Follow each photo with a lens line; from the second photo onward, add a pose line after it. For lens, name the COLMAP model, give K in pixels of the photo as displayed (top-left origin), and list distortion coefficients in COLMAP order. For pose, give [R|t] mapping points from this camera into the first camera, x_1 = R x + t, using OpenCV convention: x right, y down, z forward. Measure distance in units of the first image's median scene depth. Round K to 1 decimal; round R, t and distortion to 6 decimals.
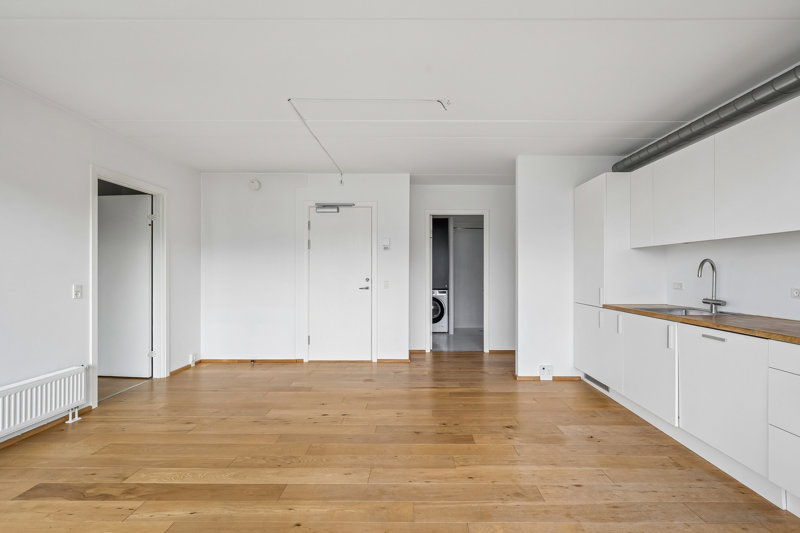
lens RADIAL K [[332.0, 0, 411.8], [0, 332.0, 271.2], [0, 0, 1]] dist [-0.000369, -0.000136]
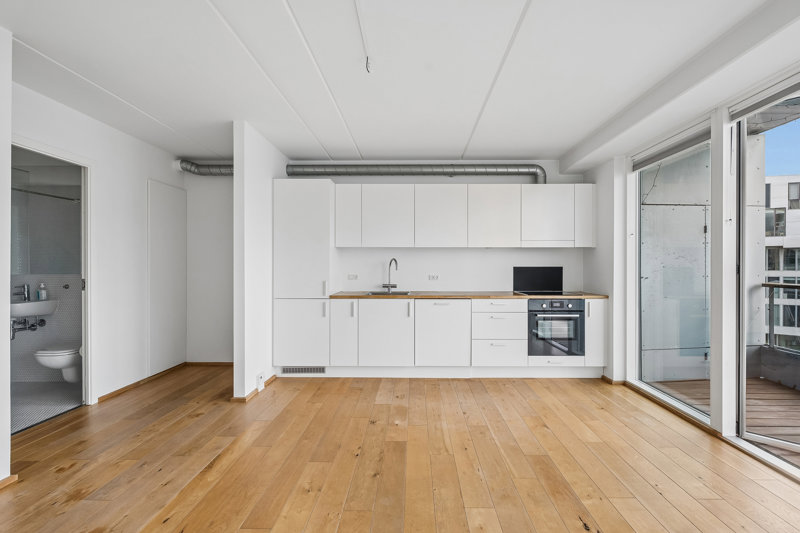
lens RADIAL K [[367.7, 0, 400.0], [0, 367.7, 266.5], [0, 0, 1]] dist [0.001603, 0.000144]
pose [[0.036354, 0.001267, 0.999338, -0.827386], [-0.003838, 0.999992, -0.001128, 0.003538], [-0.999332, -0.003794, 0.036358, 0.902427]]
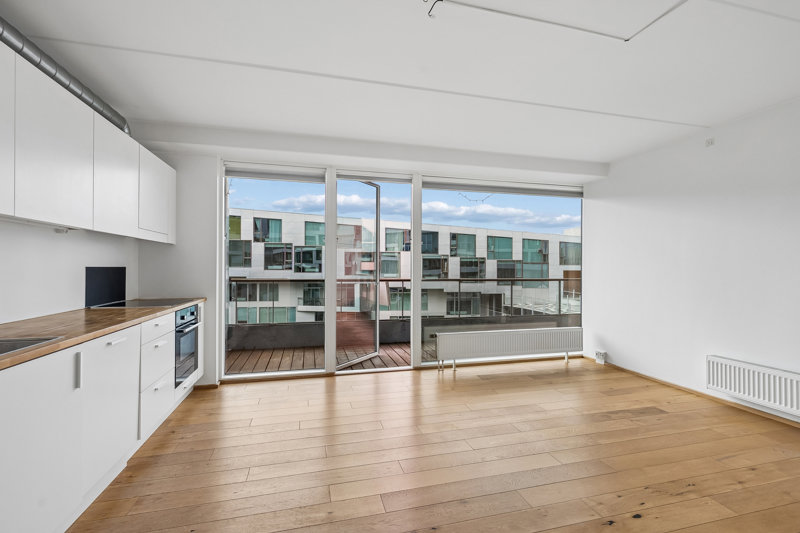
lens RADIAL K [[367.7, 0, 400.0], [0, 367.7, 266.5], [0, 0, 1]] dist [0.001603, 0.000144]
pose [[-0.964544, -0.004144, -0.263891, 0.342035], [-0.002575, 0.999977, -0.006293, 0.003942], [0.263911, -0.005390, -0.964532, 1.670558]]
